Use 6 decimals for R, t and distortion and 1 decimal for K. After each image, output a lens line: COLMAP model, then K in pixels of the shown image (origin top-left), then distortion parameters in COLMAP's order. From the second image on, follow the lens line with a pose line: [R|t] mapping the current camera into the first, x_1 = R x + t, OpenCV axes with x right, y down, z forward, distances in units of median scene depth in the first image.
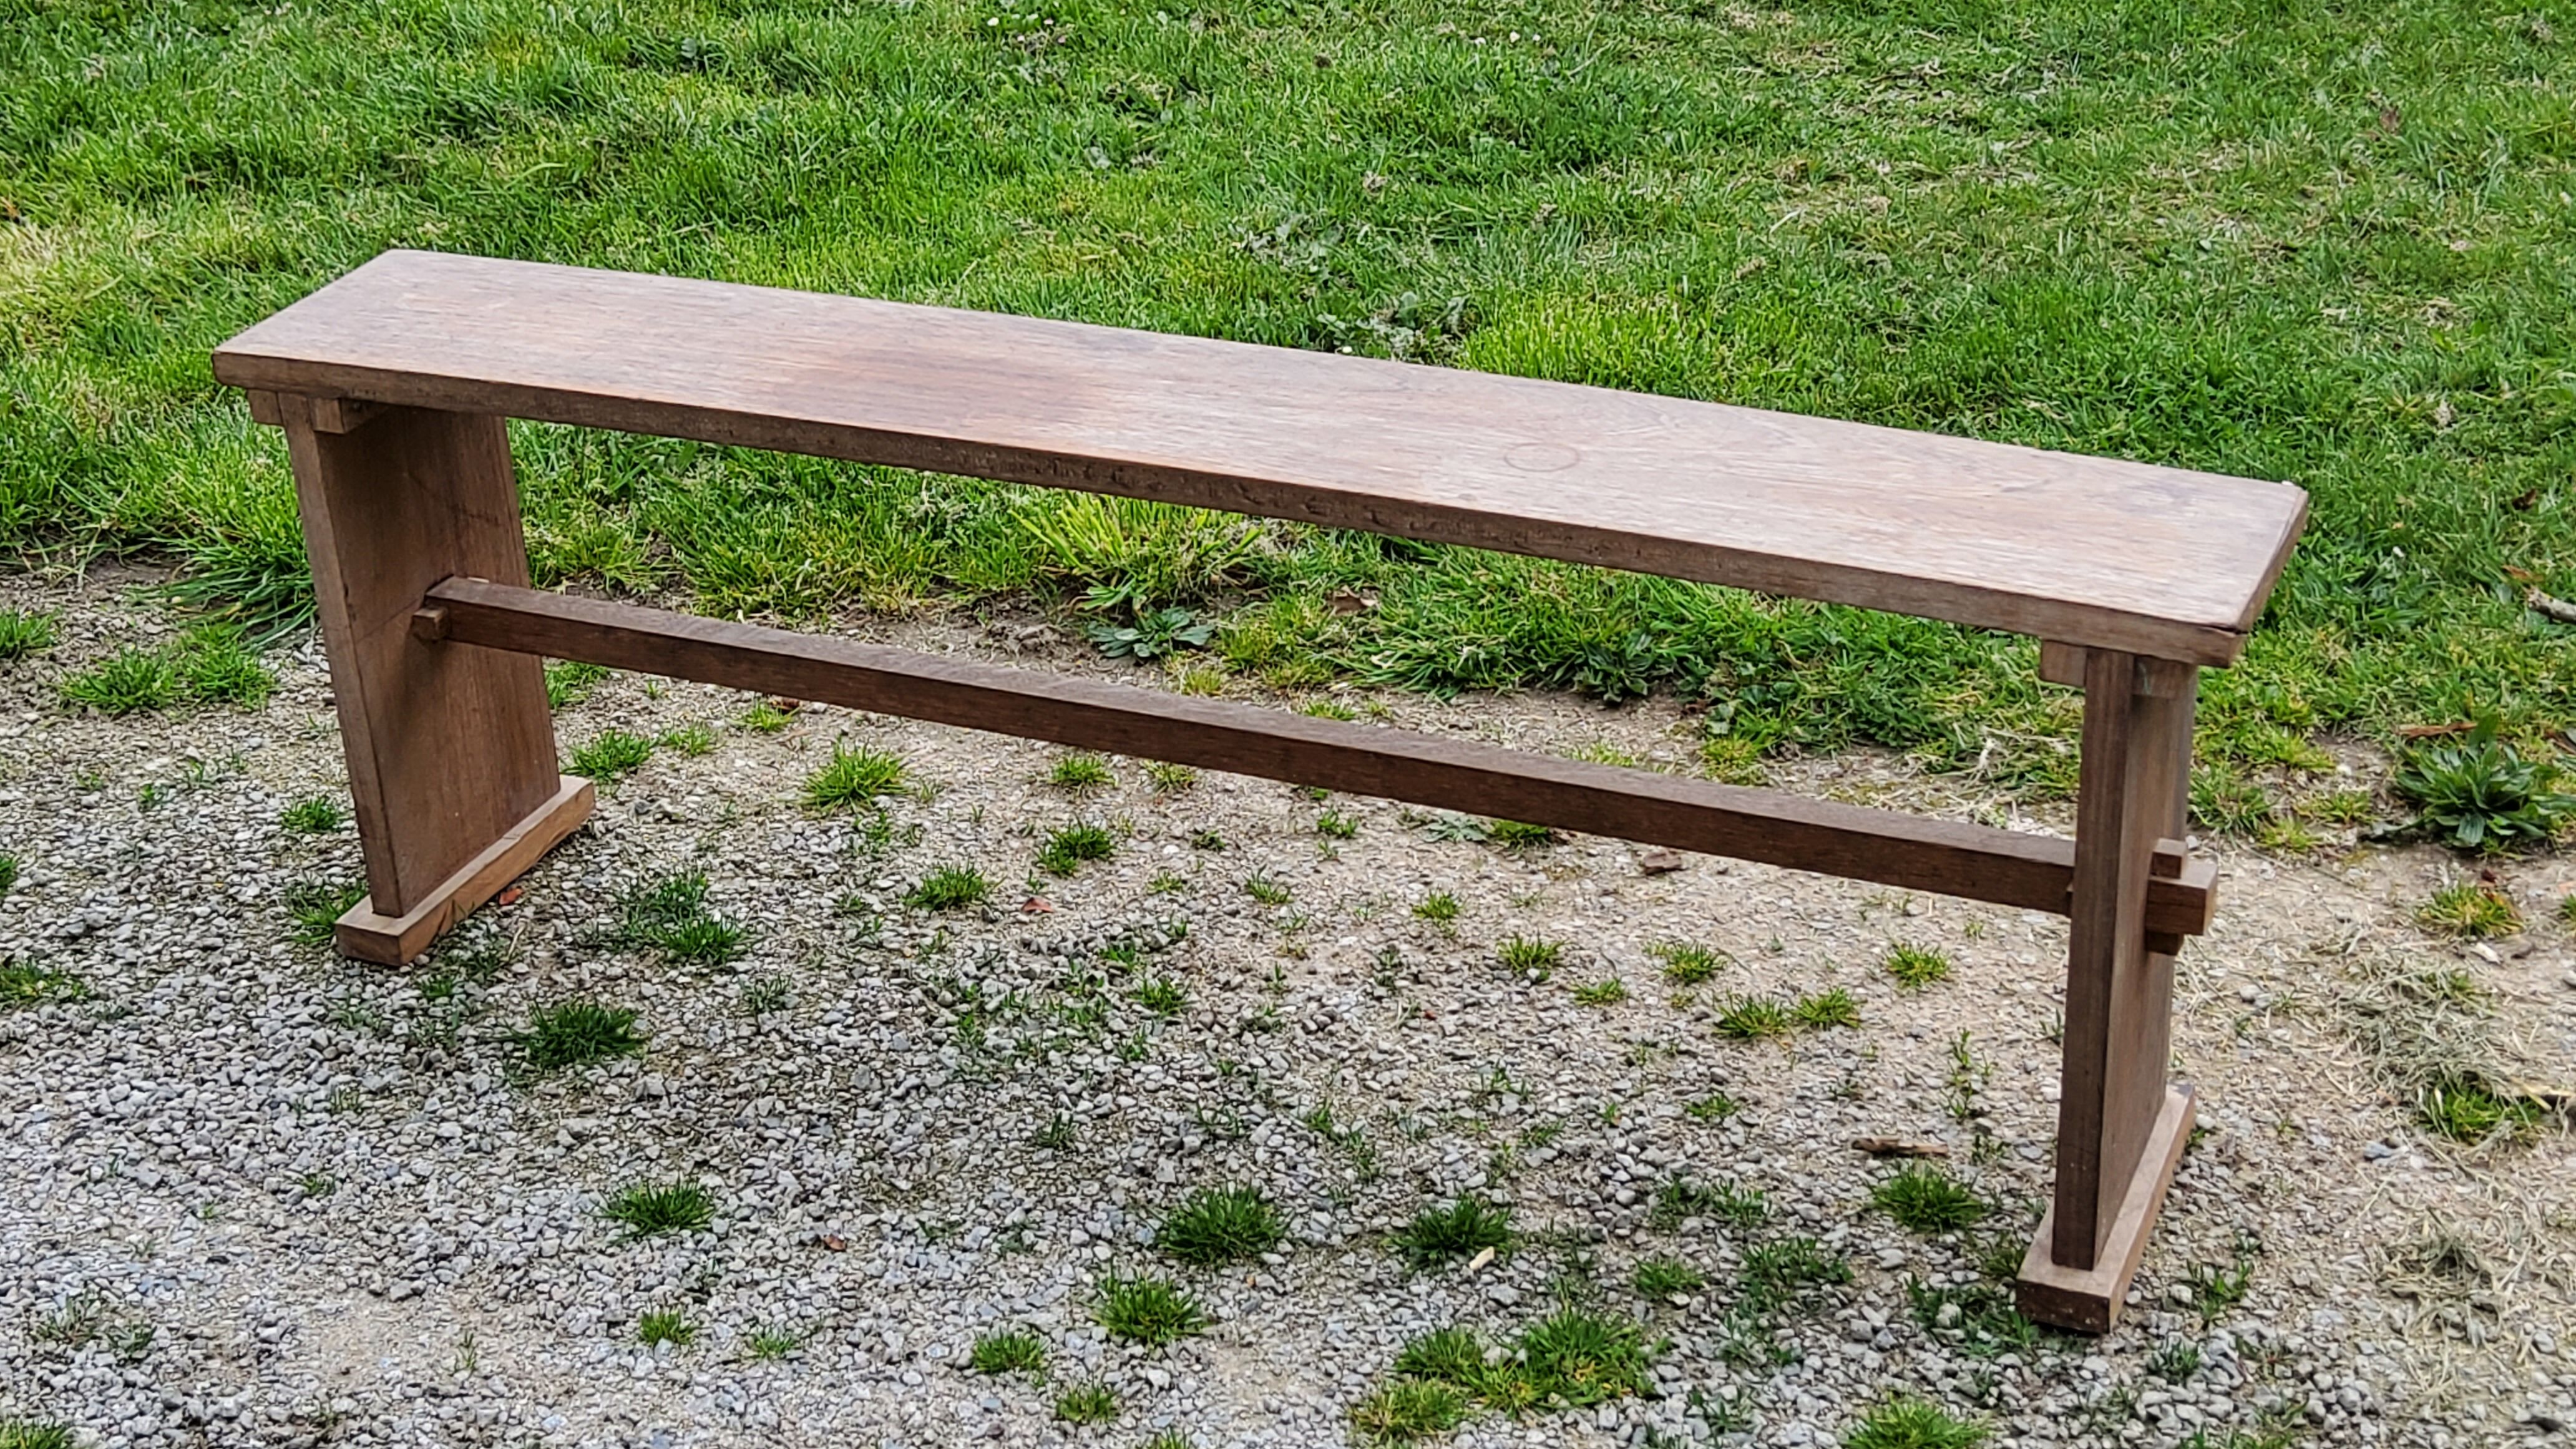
lens RADIAL K [[3795.6, 0, 1240.6], [0, 3795.6, 712.5], [0, 0, 1]] dist [0.193475, -0.595084]
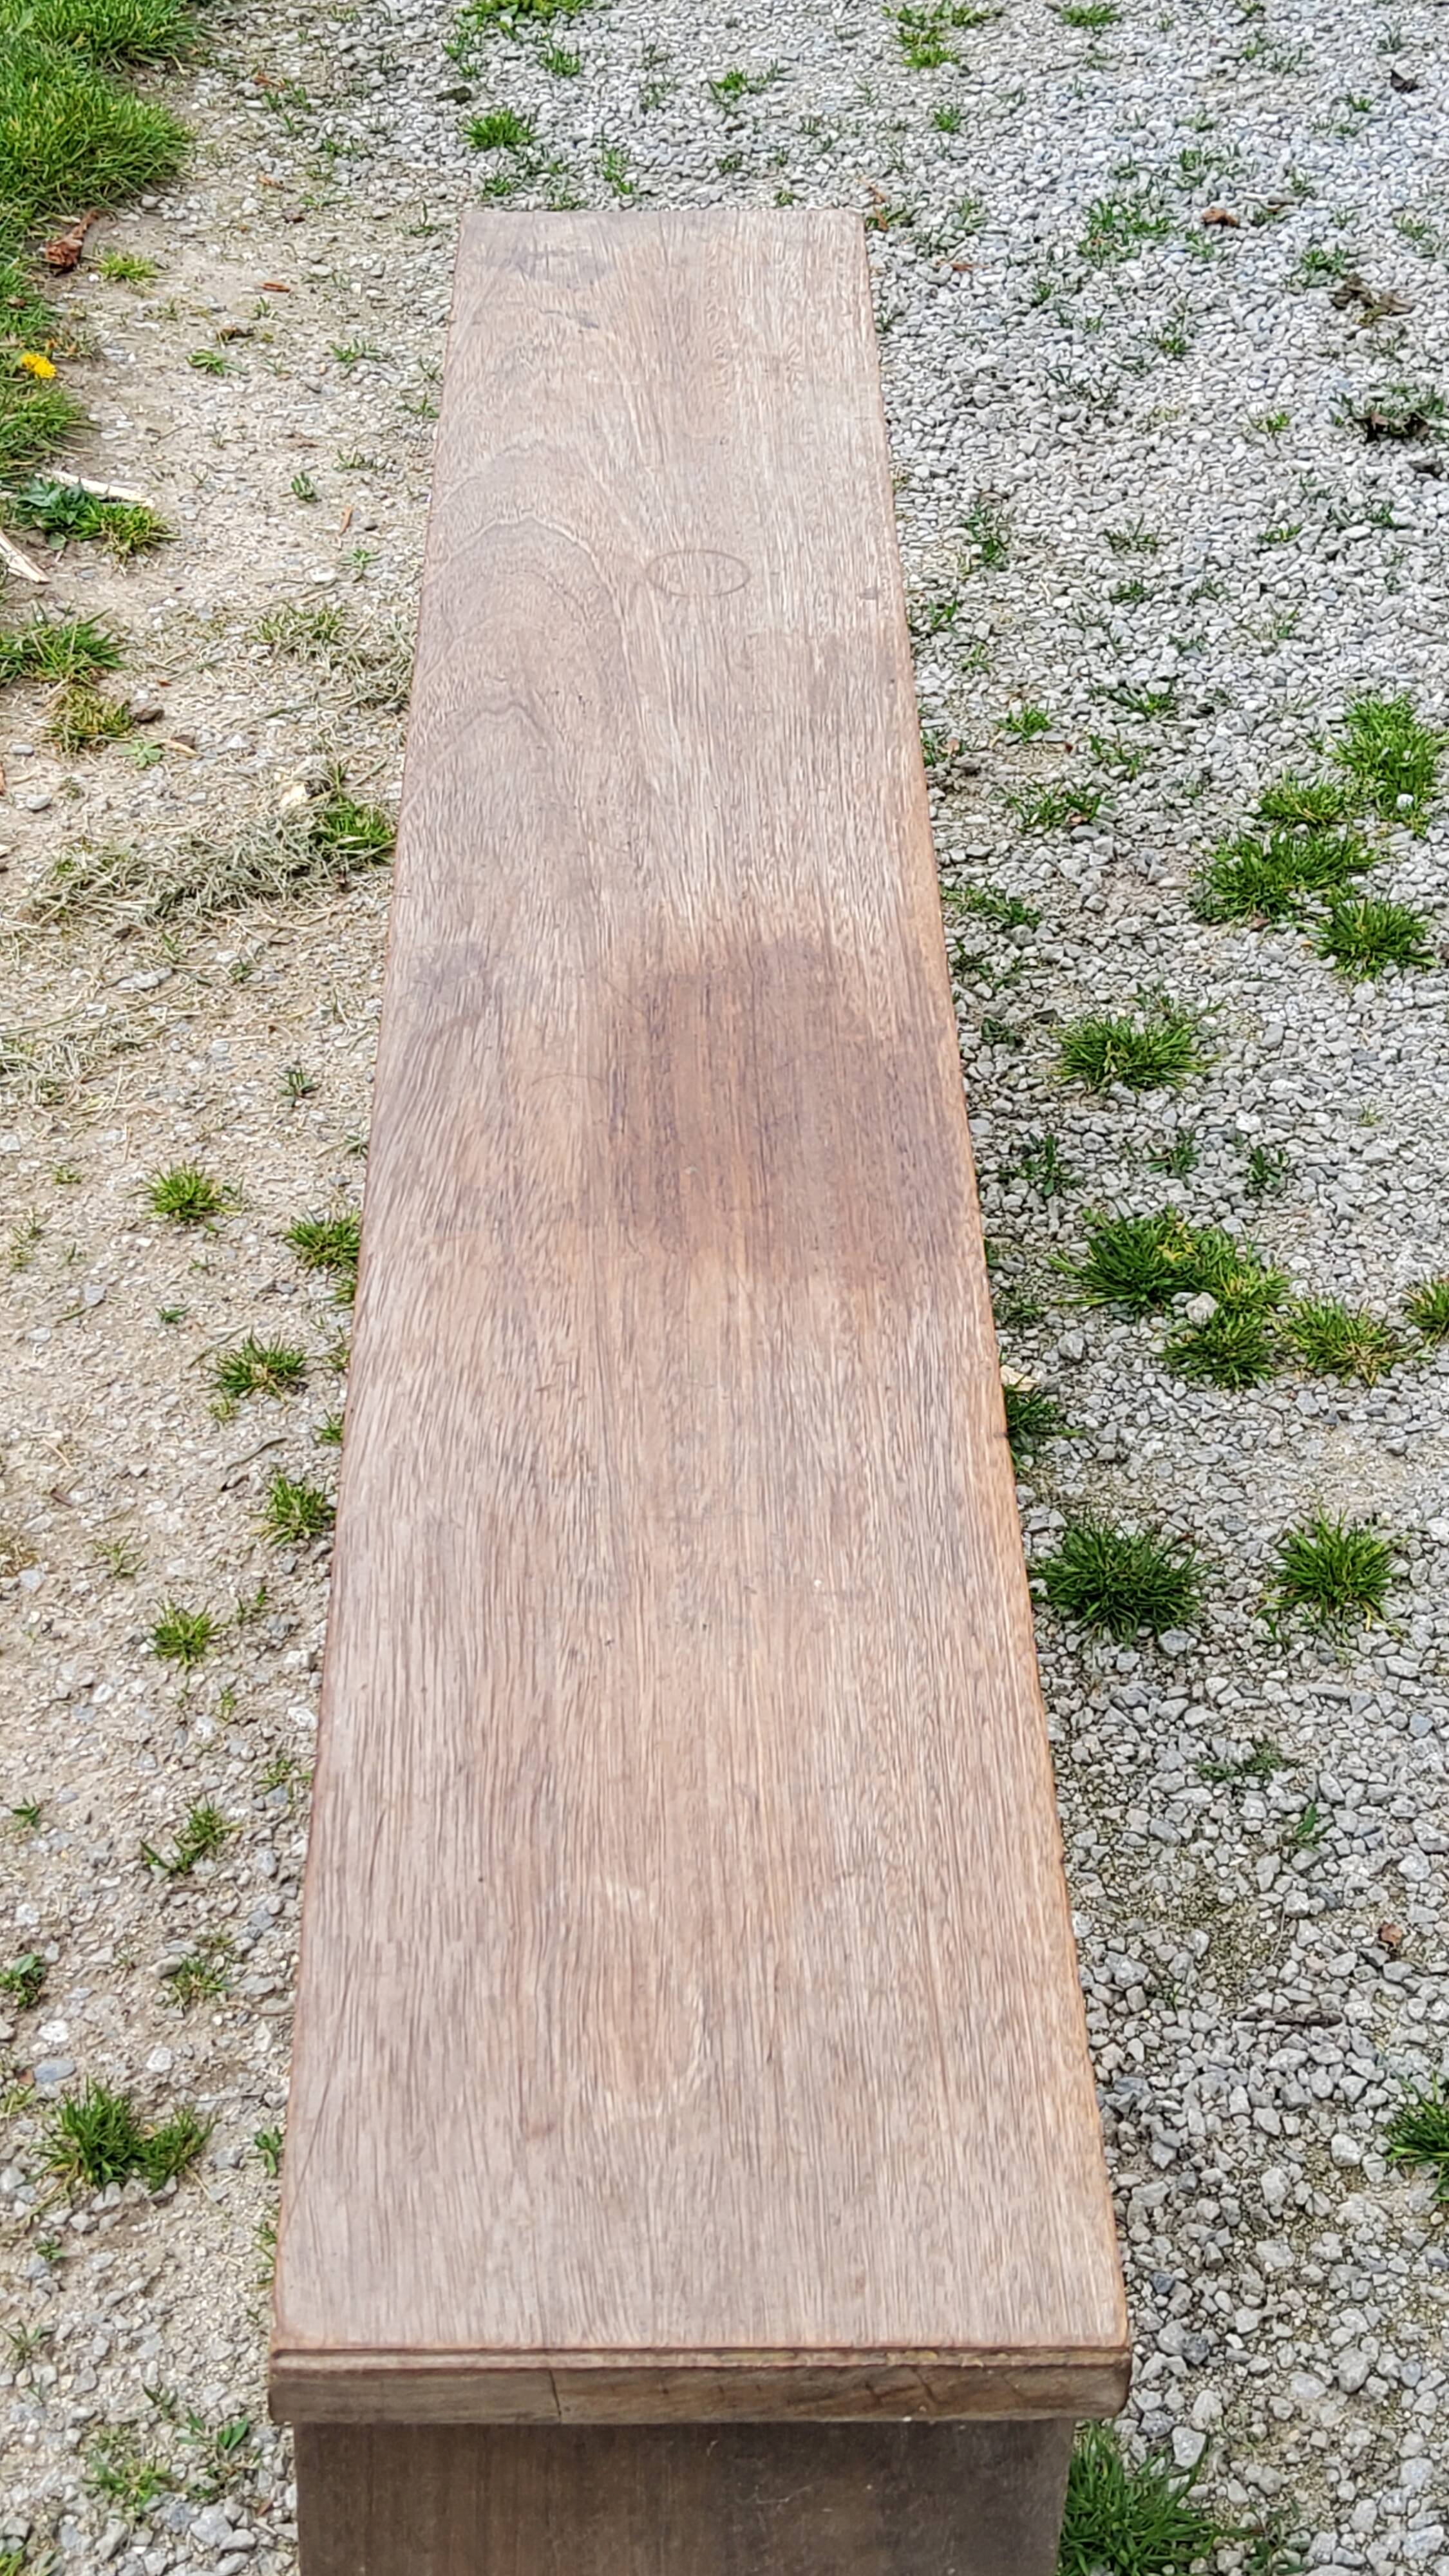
lens RADIAL K [[3795.6, 0, 744.0], [0, 3795.6, 1270.2], [0, 0, 1]] dist [0.193475, -0.595084]
pose [[-0.444178, -0.511494, 0.735581, -0.456420], [0.385731, 0.631854, 0.672289, -0.406206], [-0.808652, 0.582352, -0.083357, 0.983556]]
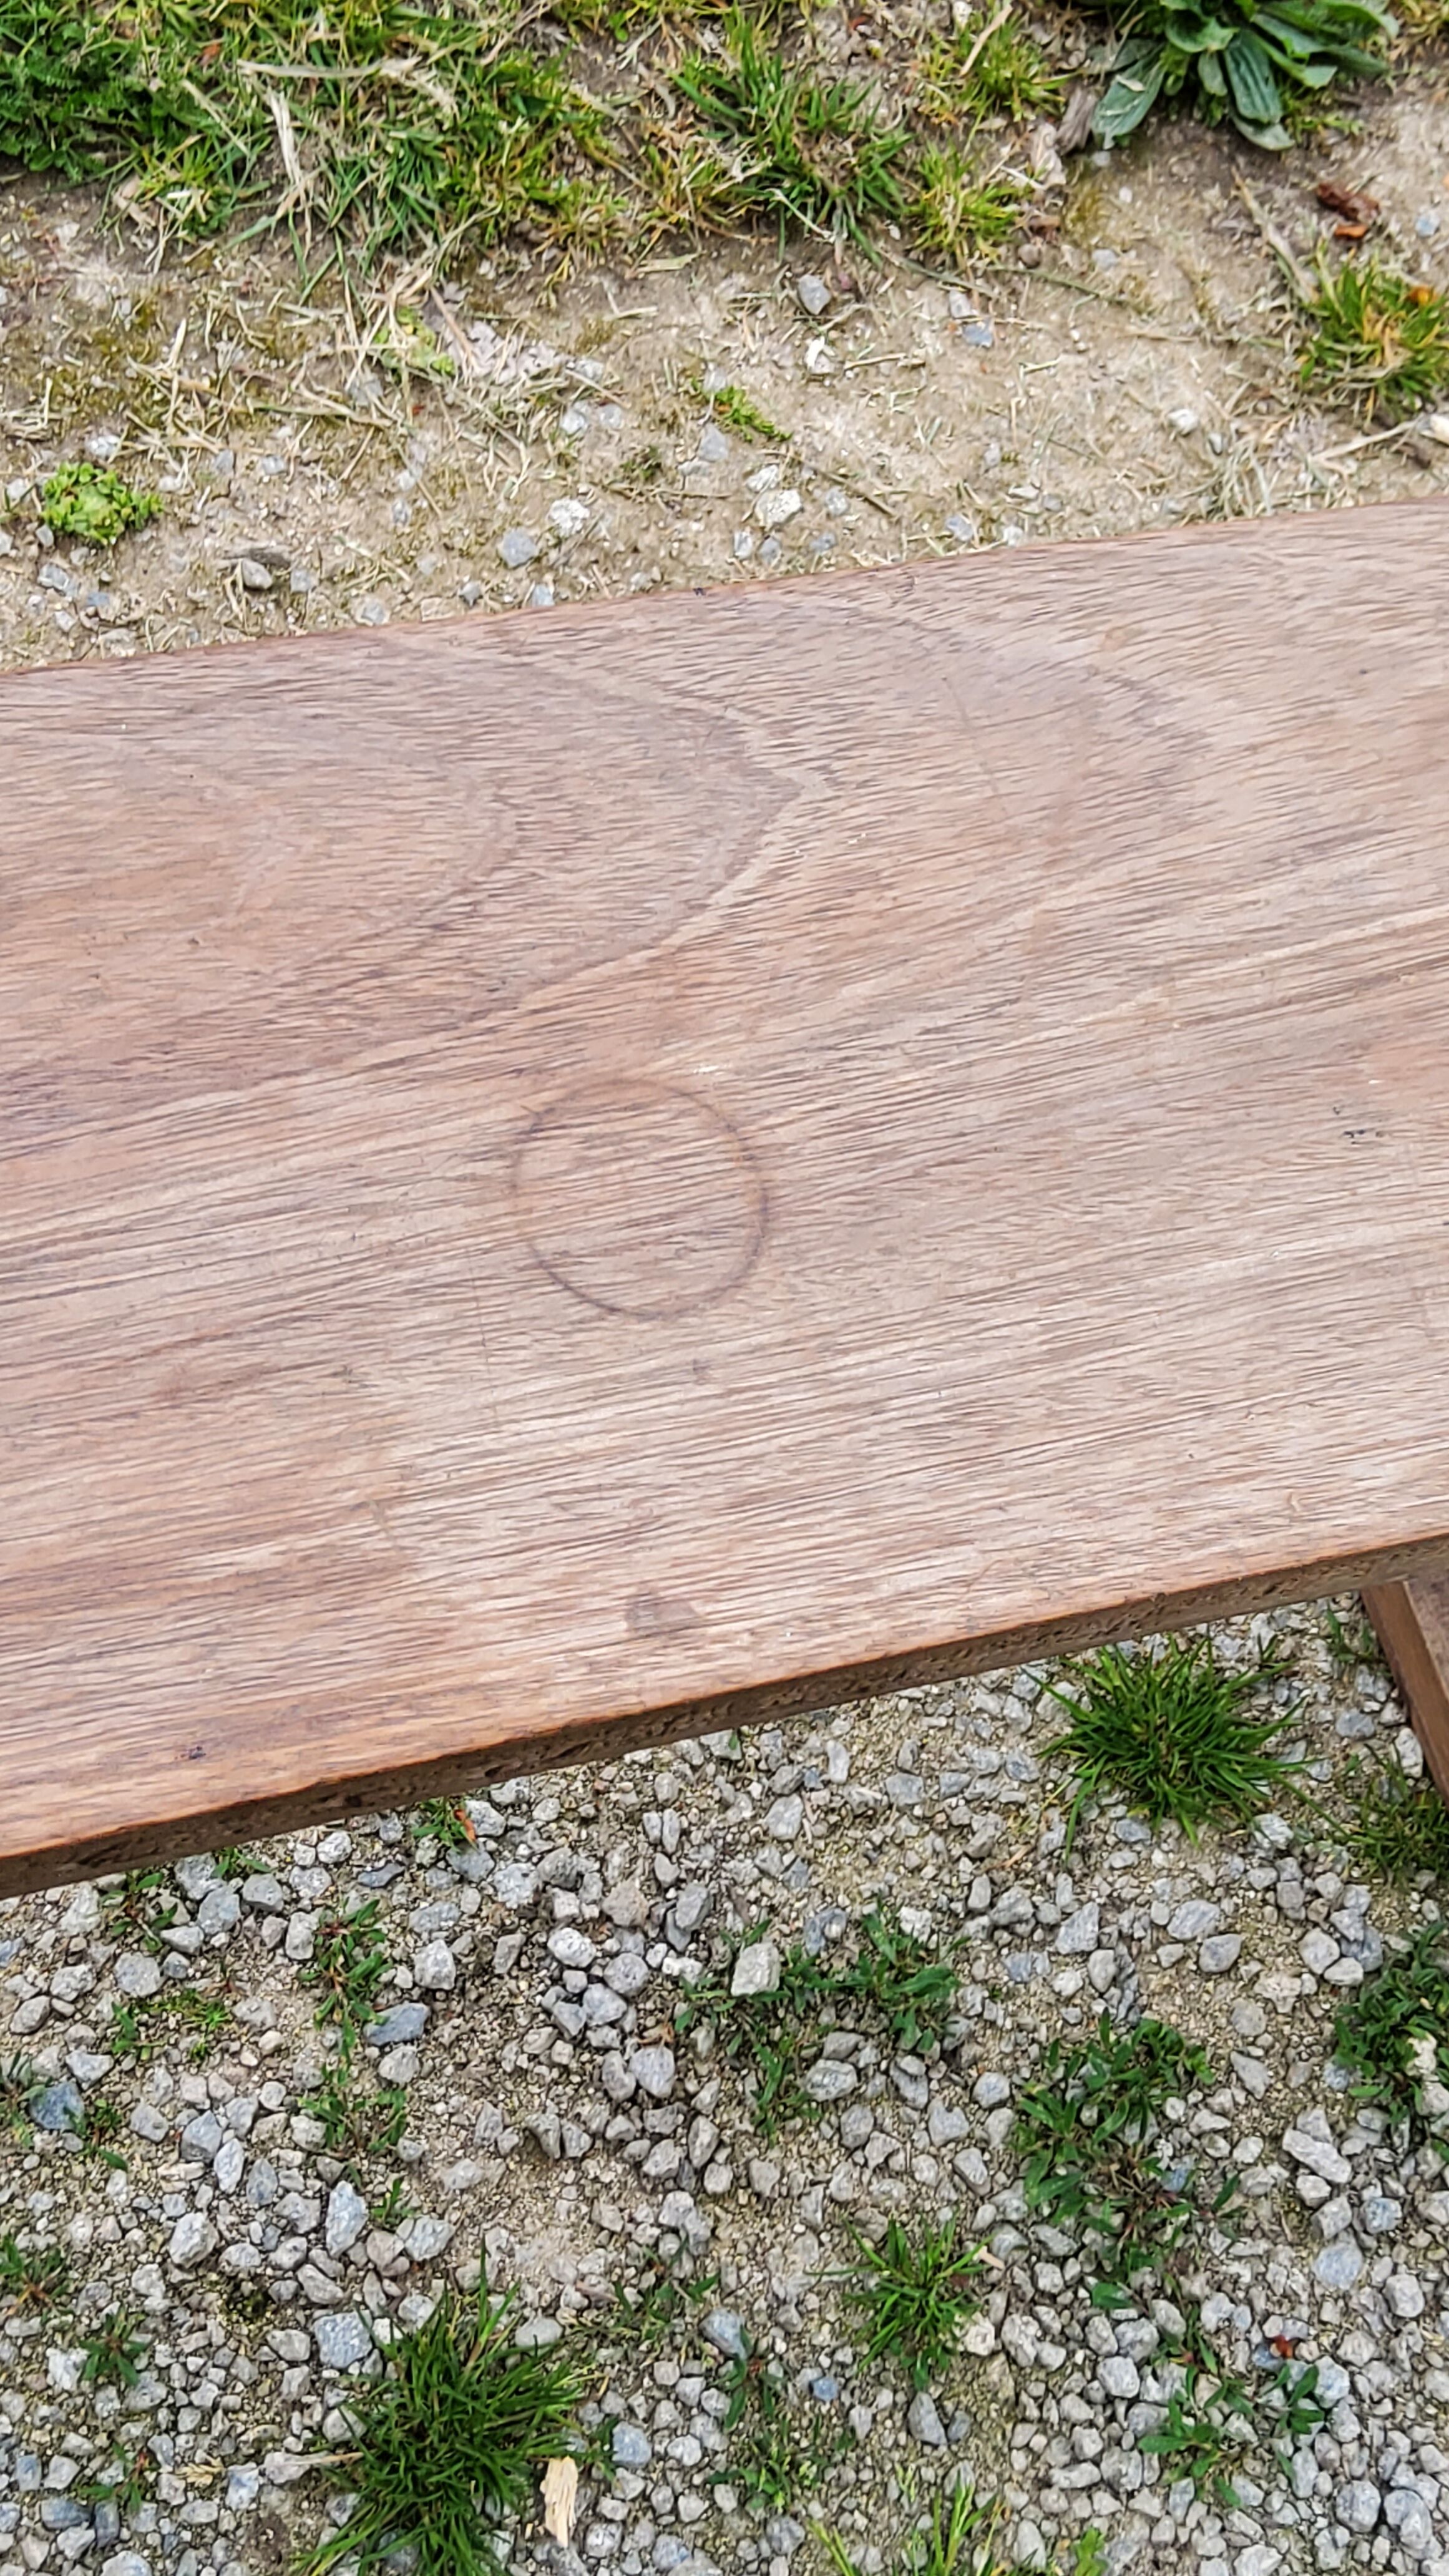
lens RADIAL K [[3795.6, 0, 744.0], [0, 3795.6, 1270.2], [0, 0, 1]] dist [0.193475, -0.595084]
pose [[0.715654, -0.525694, 0.459875, -0.043479], [0.063402, 0.704594, 0.706772, -0.230980], [-0.695572, -0.476647, 0.537576, 0.729182]]
